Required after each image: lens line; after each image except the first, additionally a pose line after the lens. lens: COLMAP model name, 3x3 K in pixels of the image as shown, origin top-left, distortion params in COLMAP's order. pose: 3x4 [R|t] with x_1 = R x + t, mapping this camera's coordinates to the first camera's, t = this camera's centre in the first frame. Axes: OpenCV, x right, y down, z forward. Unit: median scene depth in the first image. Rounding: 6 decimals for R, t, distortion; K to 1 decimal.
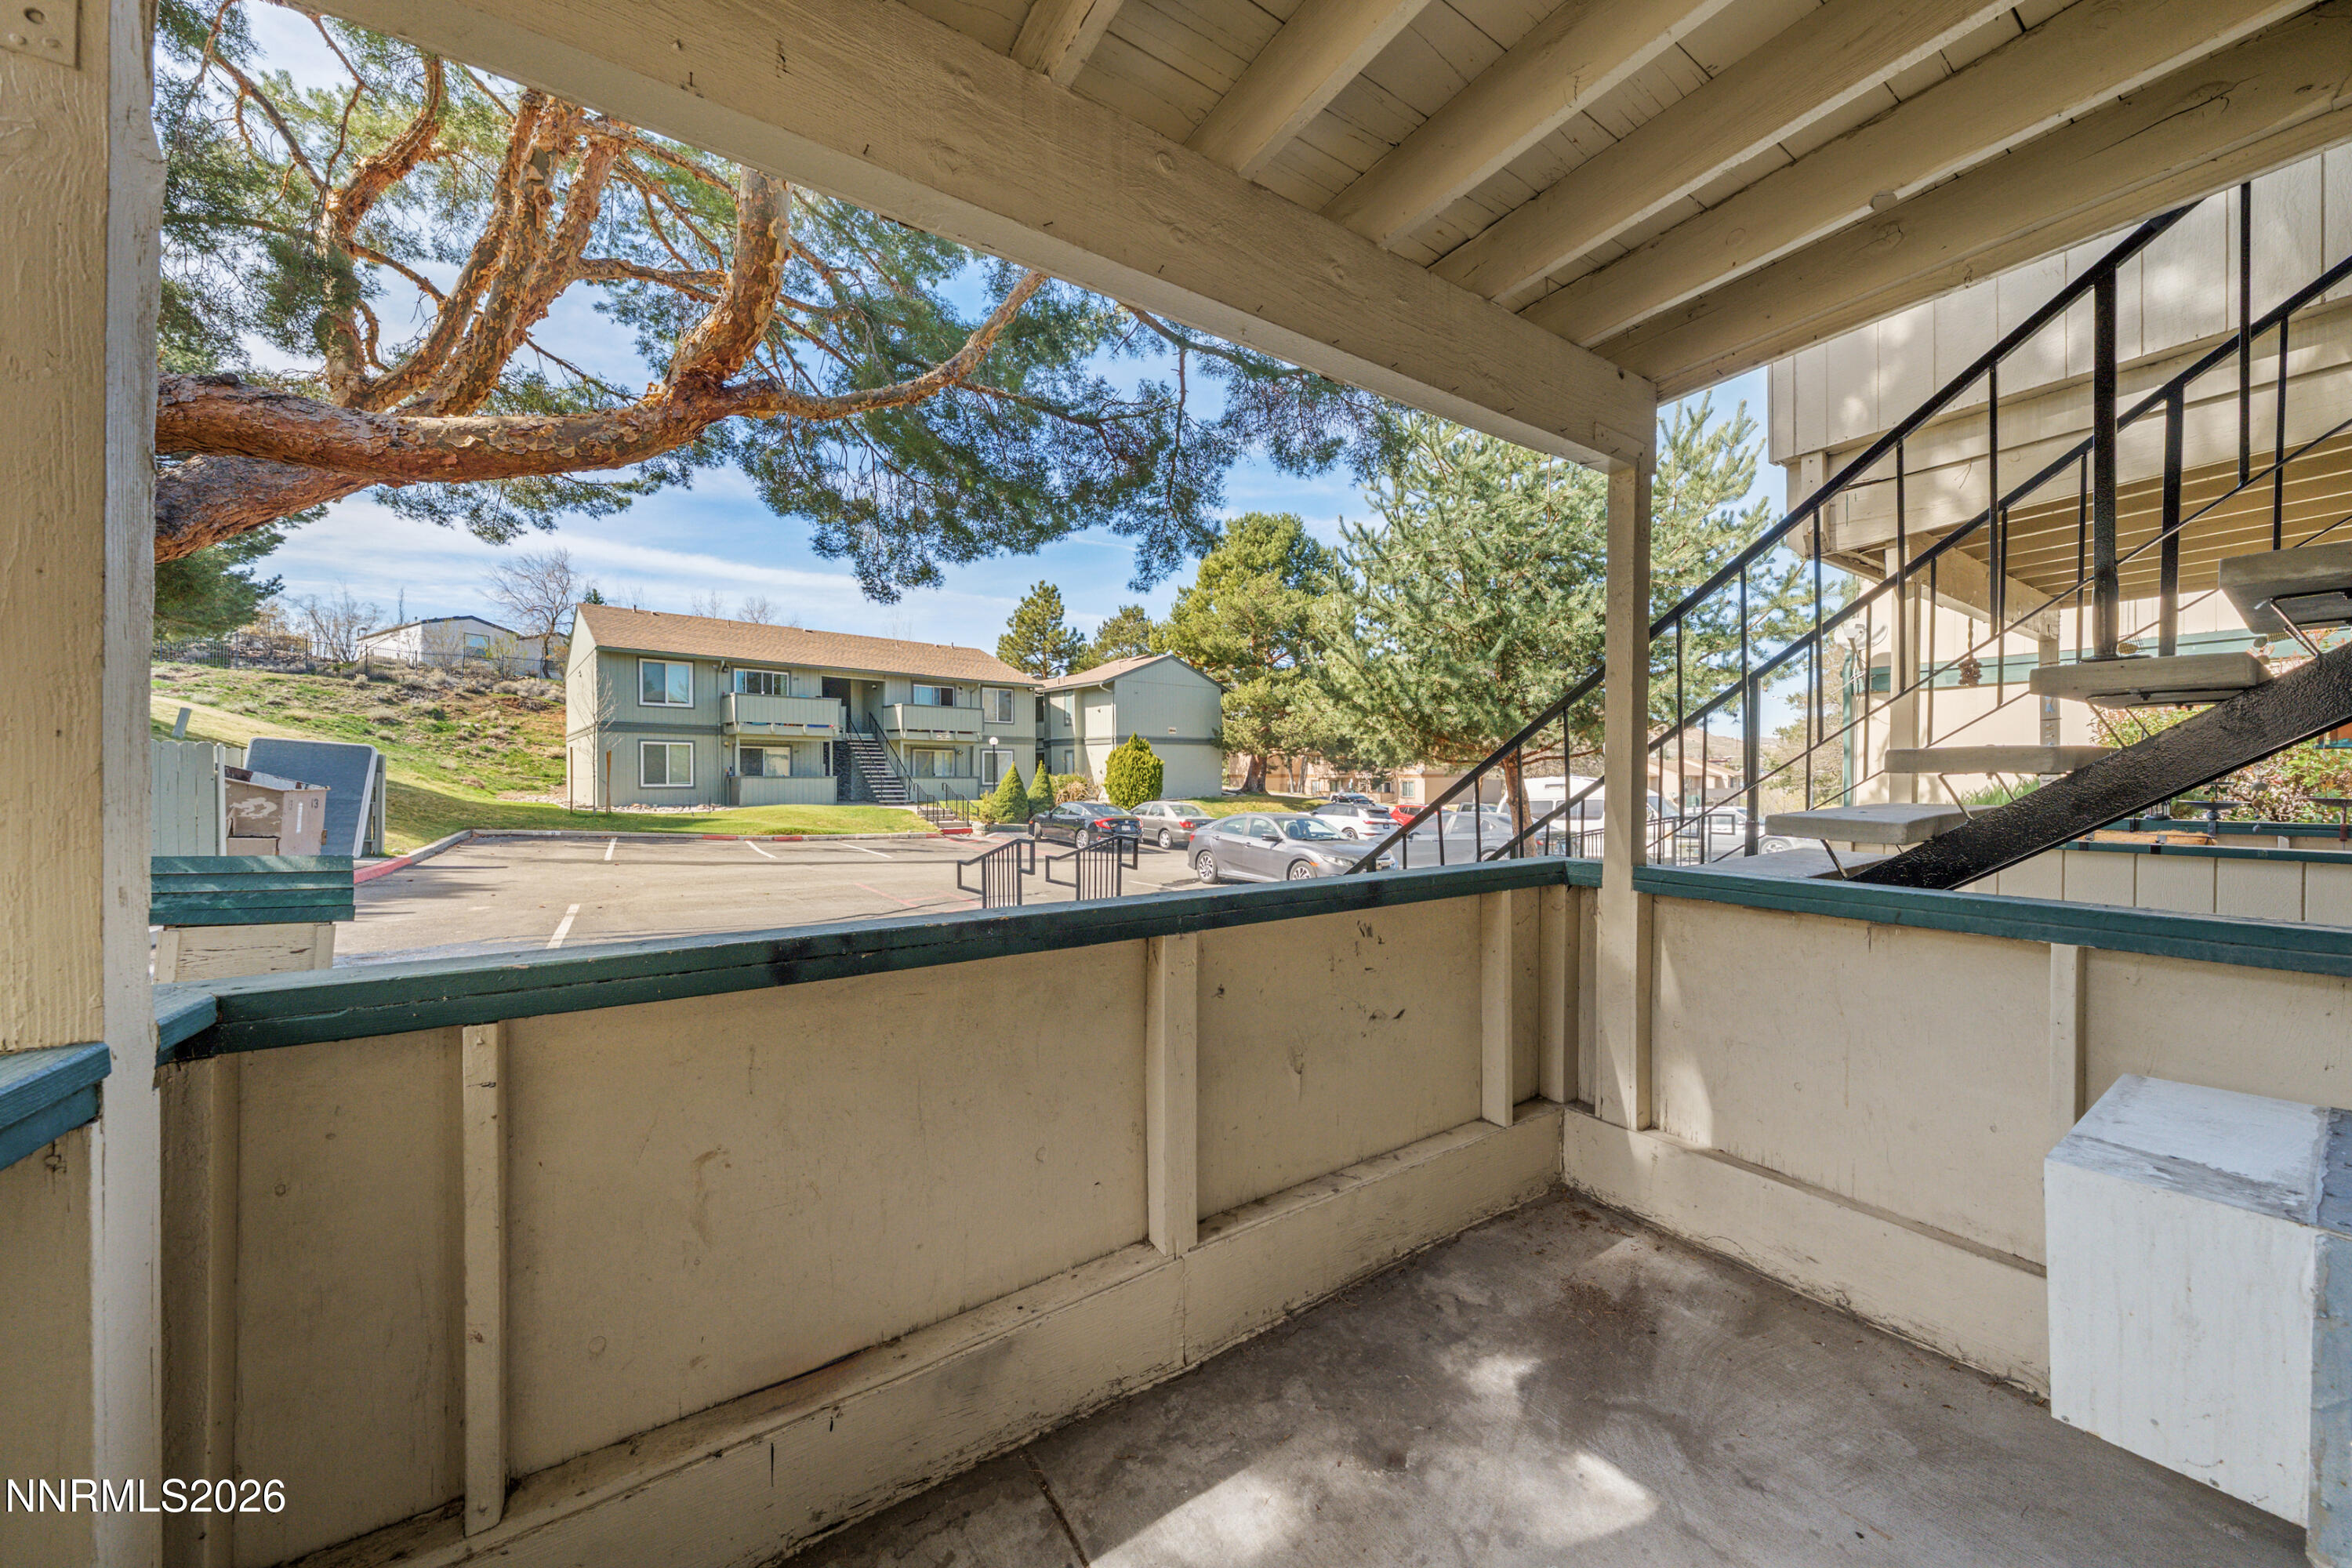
lens RADIAL K [[794.0, 0, 1174.7], [0, 794.0, 786.1], [0, 0, 1]] dist [-0.001730, 0.000522]
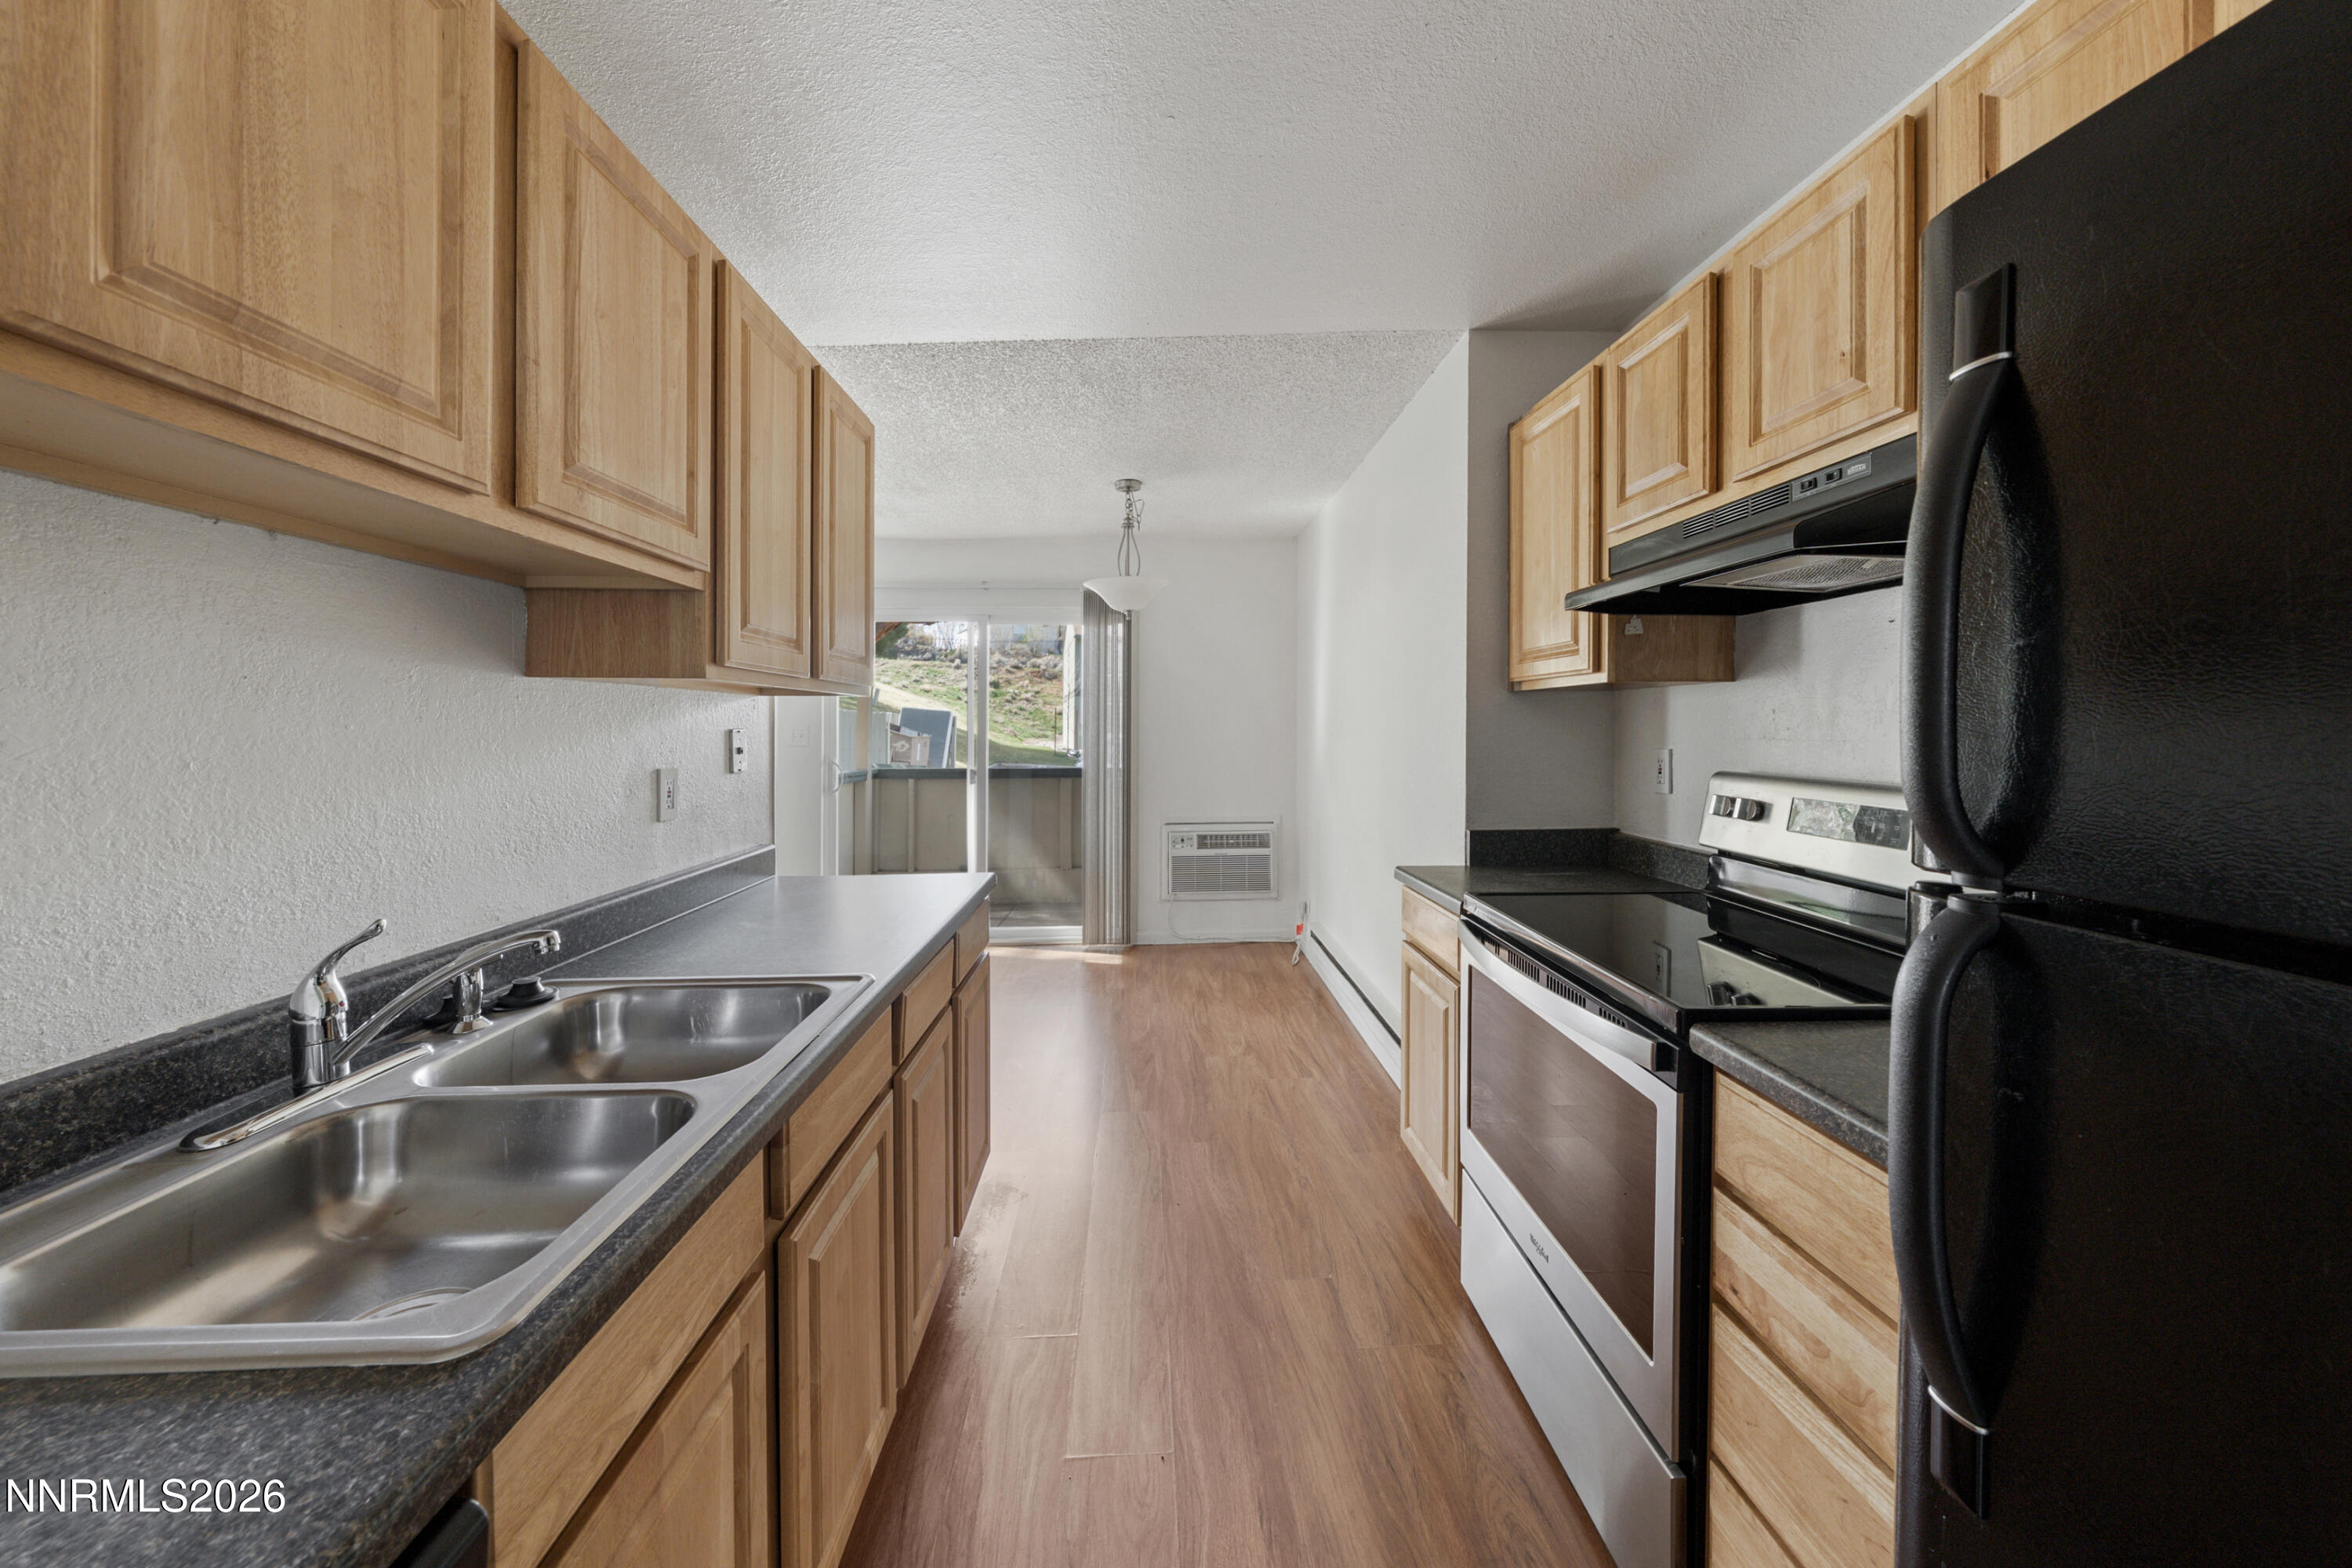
lens RADIAL K [[817.8, 0, 1164.2], [0, 817.8, 737.3], [0, 0, 1]] dist [-0.002205, -0.000152]
pose [[0.848071, 0.006932, -0.529837, 0.106392], [-0.007813, 0.999969, 0.000577, 0.000633], [0.529824, 0.003650, 0.848099, -0.084096]]
